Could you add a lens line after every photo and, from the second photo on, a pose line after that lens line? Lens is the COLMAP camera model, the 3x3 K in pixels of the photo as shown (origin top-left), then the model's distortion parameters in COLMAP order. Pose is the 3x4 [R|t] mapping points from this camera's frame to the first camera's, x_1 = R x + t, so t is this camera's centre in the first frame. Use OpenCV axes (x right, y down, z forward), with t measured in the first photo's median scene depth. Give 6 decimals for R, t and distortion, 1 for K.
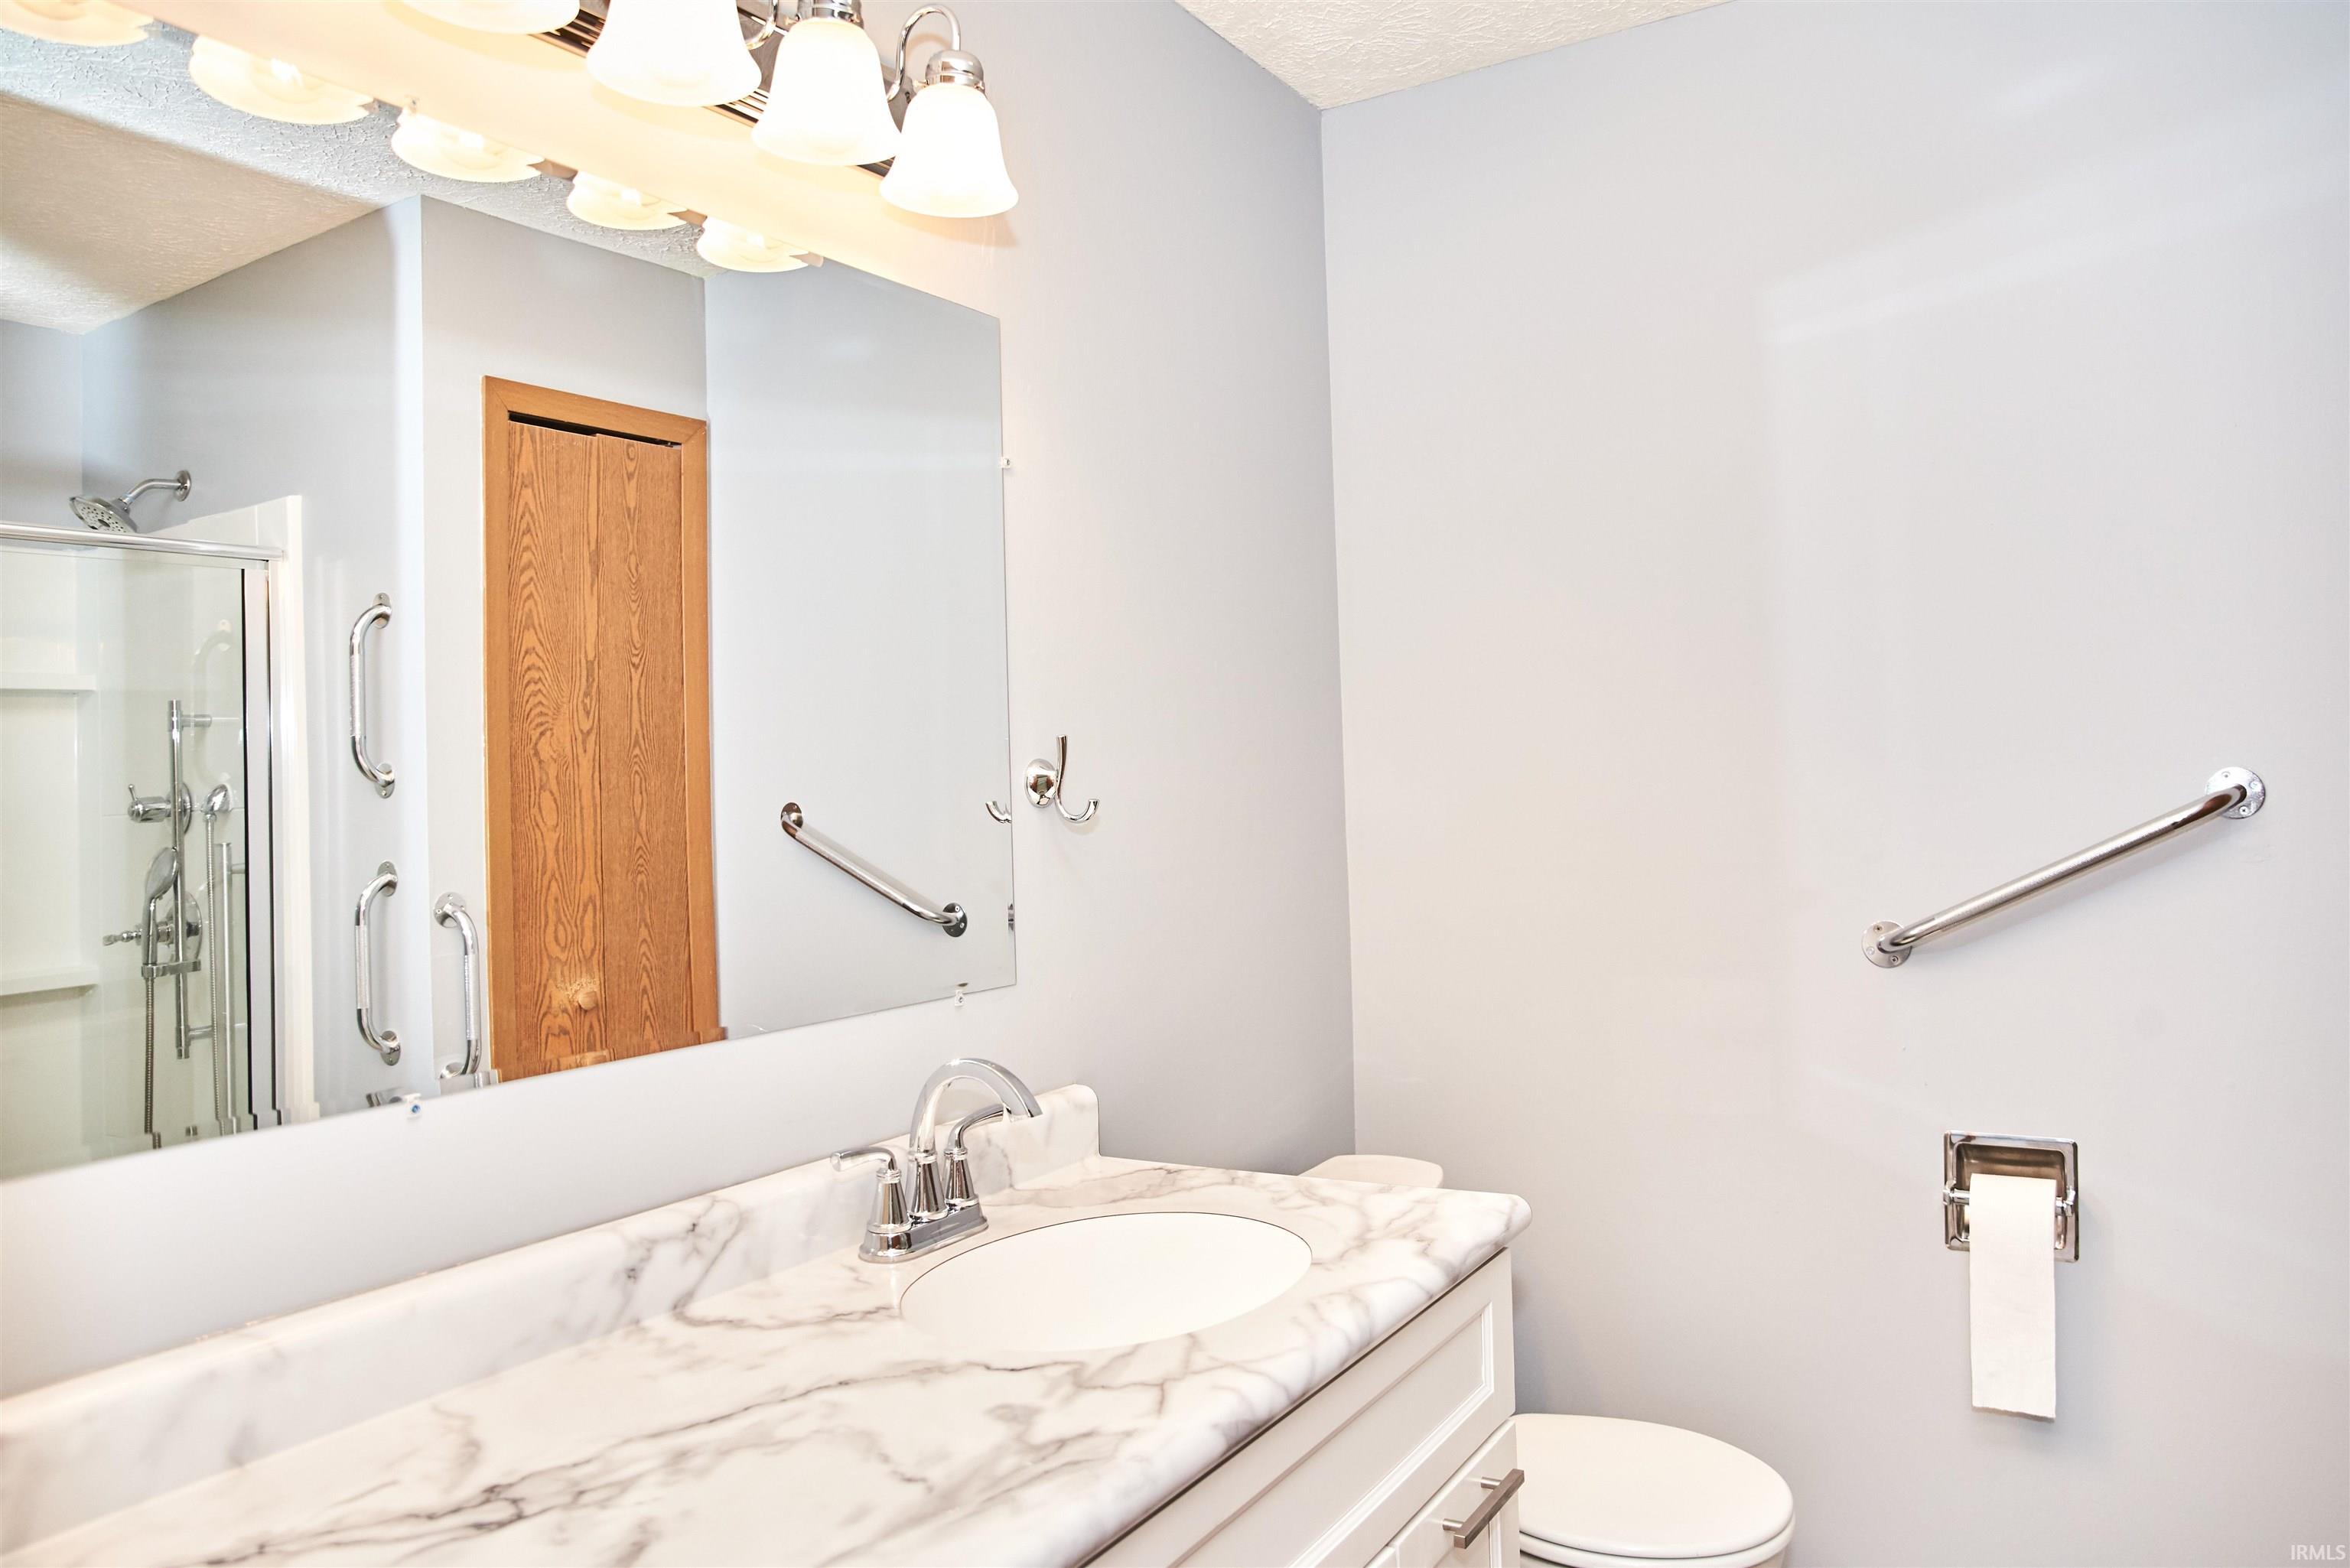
lens RADIAL K [[1621.9, 0, 1186.7], [0, 1621.9, 791.2], [0, 0, 1]] dist [-0.109219, 0.077734]
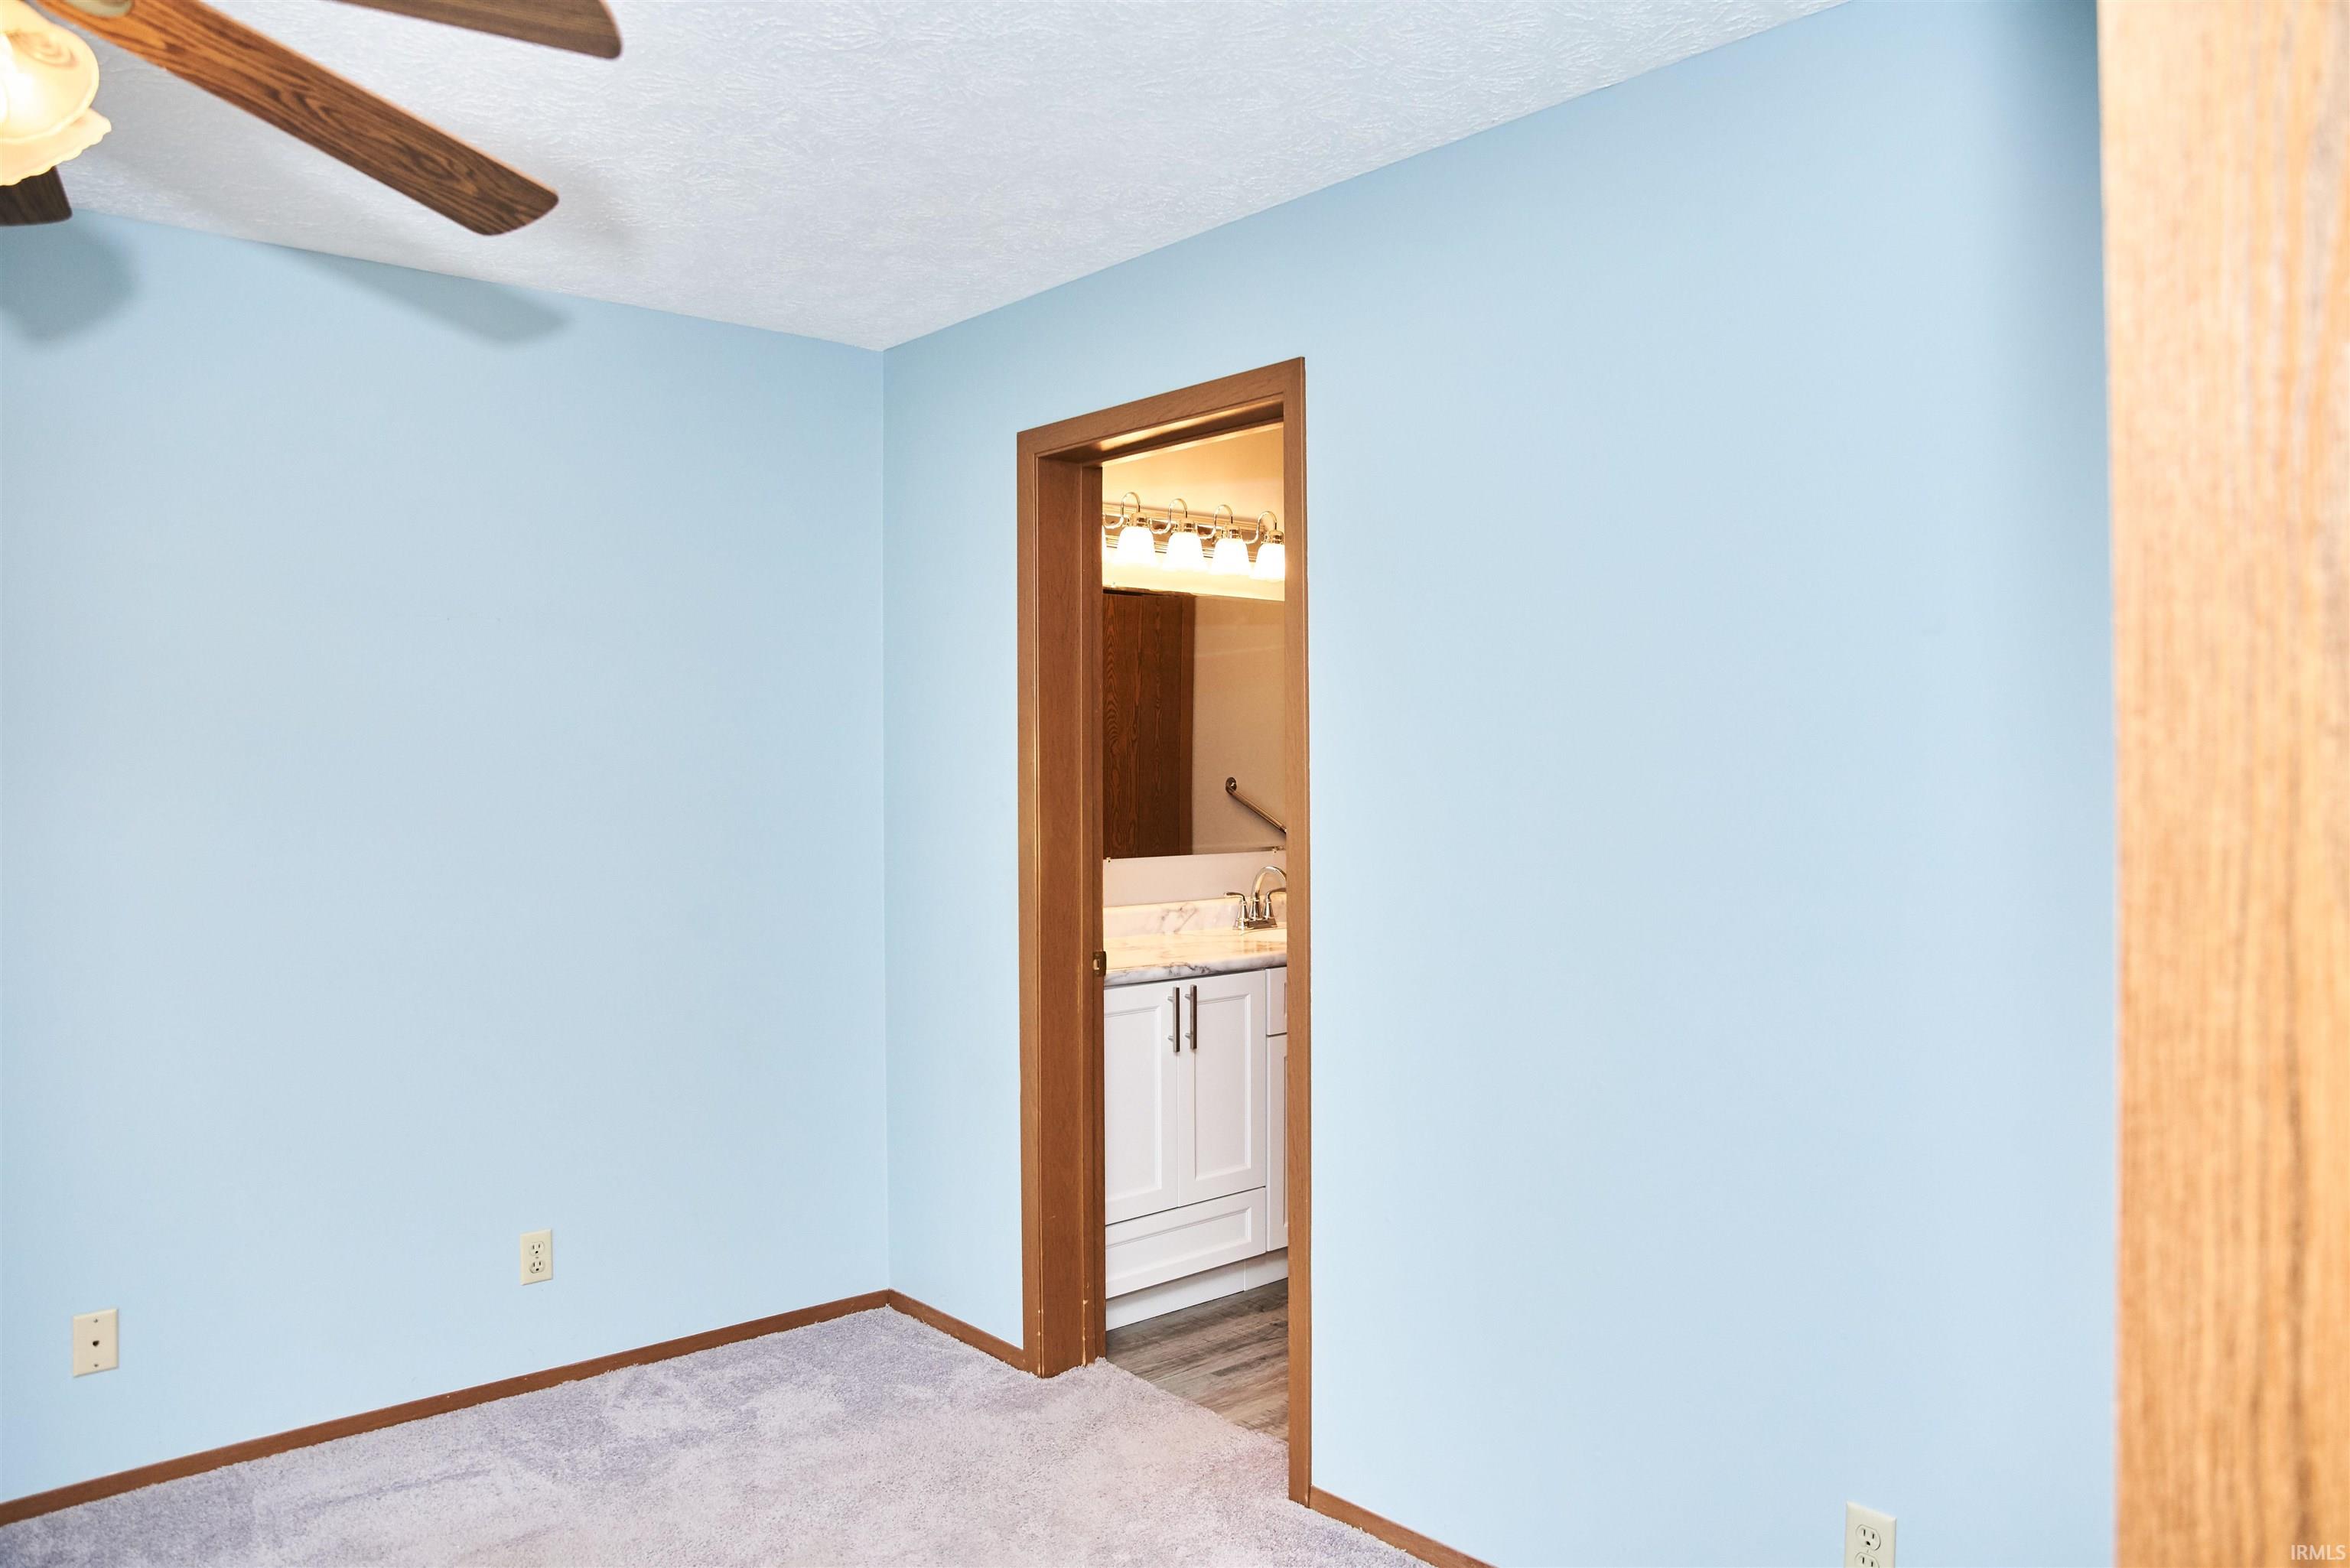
lens RADIAL K [[1621.9, 0, 1186.7], [0, 1621.9, 791.2], [0, 0, 1]] dist [-0.109219, 0.077734]
pose [[0.957256, 0.031091, -0.287565, 0.597783], [-0.027353, 0.999481, 0.017007, -0.018985], [0.287945, -0.008414, 0.957610, -2.002261]]
